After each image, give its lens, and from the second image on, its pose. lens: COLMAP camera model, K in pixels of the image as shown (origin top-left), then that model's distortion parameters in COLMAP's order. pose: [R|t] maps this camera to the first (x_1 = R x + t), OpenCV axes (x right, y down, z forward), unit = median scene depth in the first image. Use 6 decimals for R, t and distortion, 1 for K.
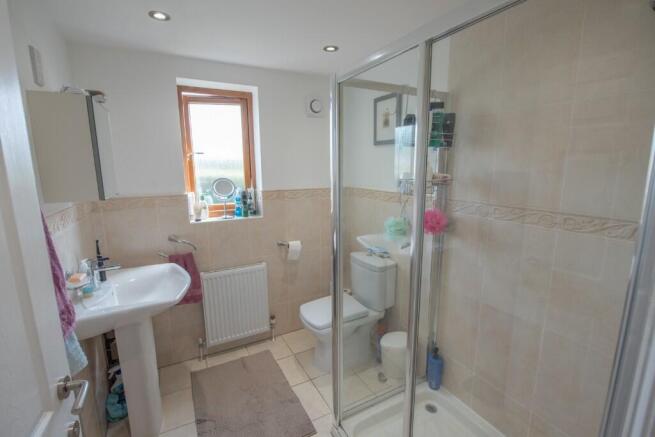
lens RADIAL K [[298.8, 0, 326.3], [0, 298.8, 219.4], [0, 0, 1]] dist [-0.019282, -0.000383]
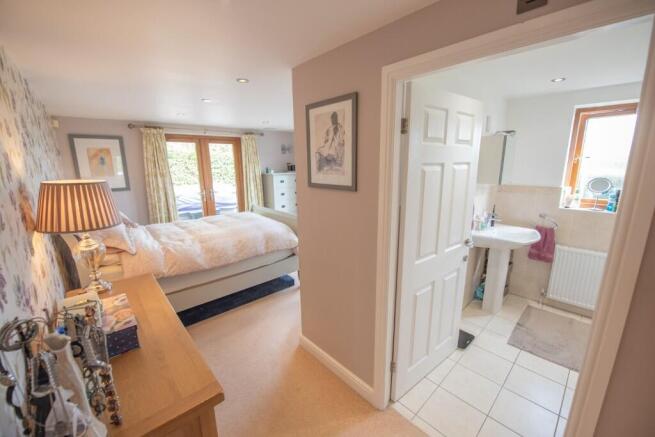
lens RADIAL K [[261.6, 0, 325.0], [0, 261.6, 217.1], [0, 0, 1]] dist [-0.016425, -0.001058]
pose [[0.270415, 0.210835, -0.939374, 0.395274], [-0.161432, 0.971841, 0.171651, 0.023598], [0.949113, 0.105228, 0.296836, -0.408768]]
